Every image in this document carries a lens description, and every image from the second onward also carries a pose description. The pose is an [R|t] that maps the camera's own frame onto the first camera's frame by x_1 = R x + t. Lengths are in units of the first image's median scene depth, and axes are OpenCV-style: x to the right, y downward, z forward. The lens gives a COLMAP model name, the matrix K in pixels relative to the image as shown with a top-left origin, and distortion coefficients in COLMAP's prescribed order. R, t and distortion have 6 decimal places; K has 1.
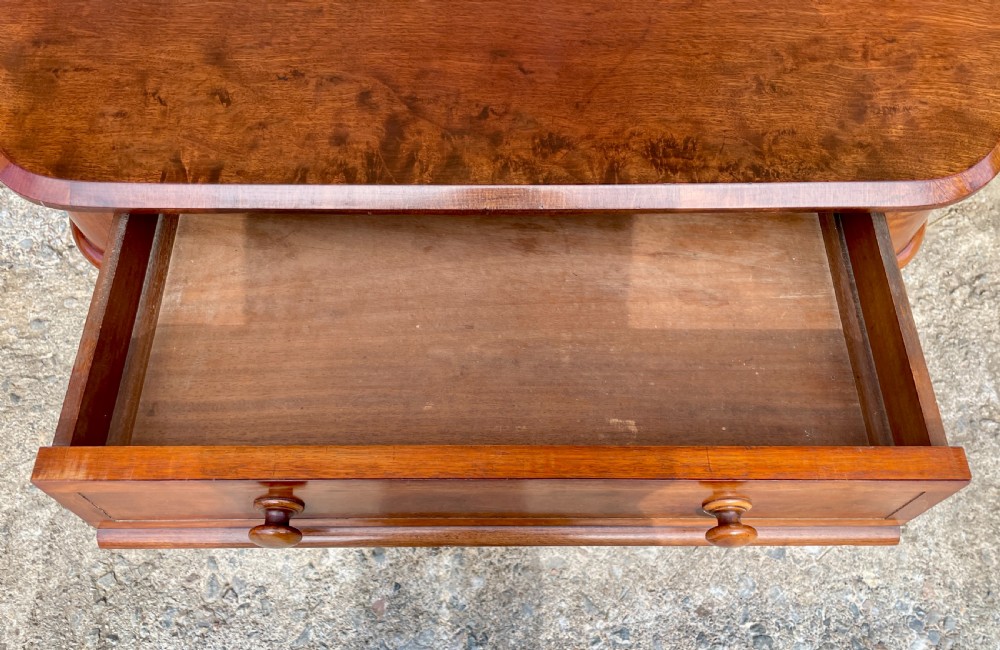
lens RADIAL K [[838.7, 0, 498.3], [0, 838.7, 344.0], [0, 0, 1]] dist [0.078268, -0.100411]
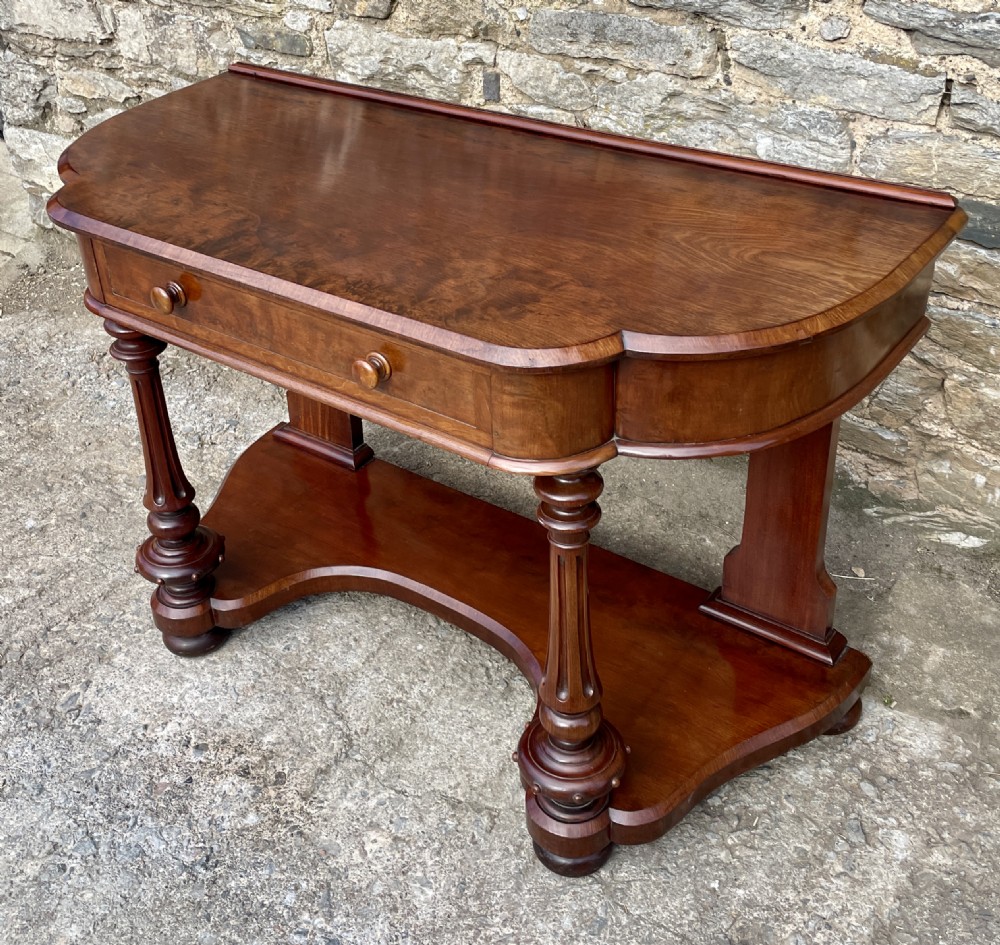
lens RADIAL K [[1216.1, 0, 461.4], [0, 1216.1, 388.0], [0, 0, 1]] dist [0.056731, 0.000000]
pose [[0.788530, 0.267874, -0.553592, 0.770967], [-0.508446, 0.790359, -0.341782, 0.259099], [0.345982, 0.550977, 0.759421, -0.174361]]
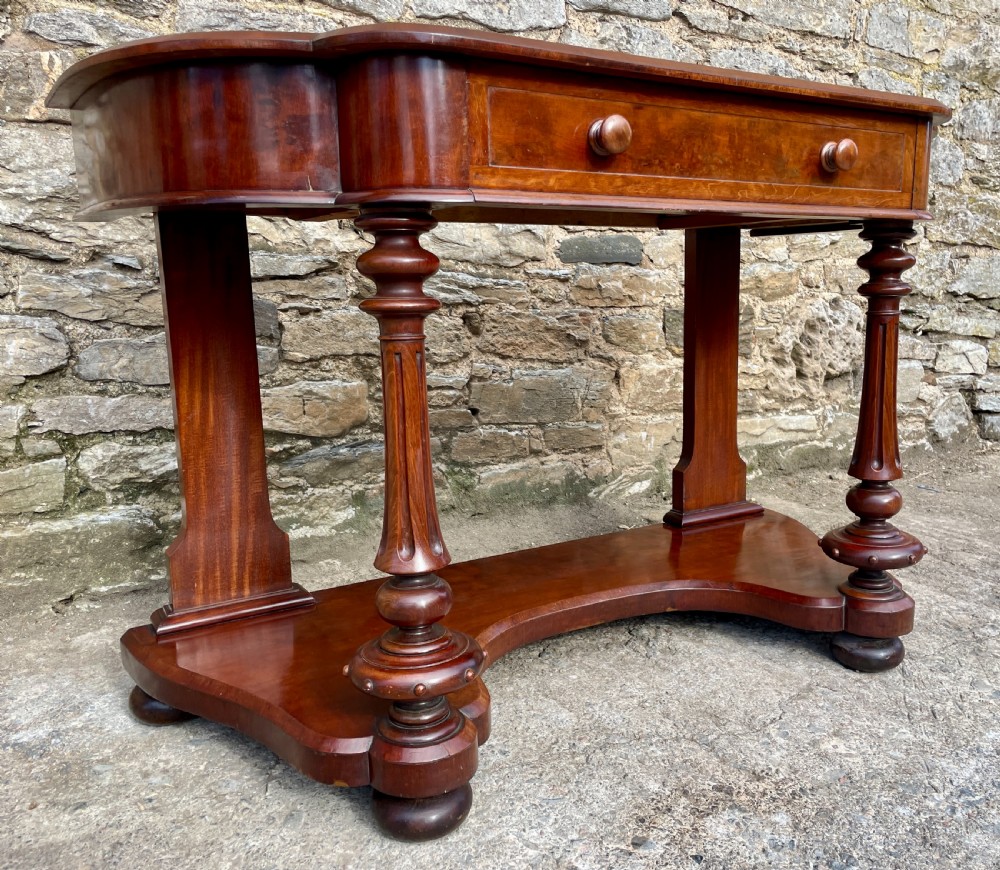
lens RADIAL K [[905.1, 0, 542.2], [0, 905.1, 442.4], [0, 0, 1]] dist [0.073242, -0.085229]
pose [[0.849800, -0.112469, 0.514967, -0.564279], [0.471039, 0.600500, -0.646160, 0.506281], [-0.236564, 0.791676, 0.563282, 0.377150]]
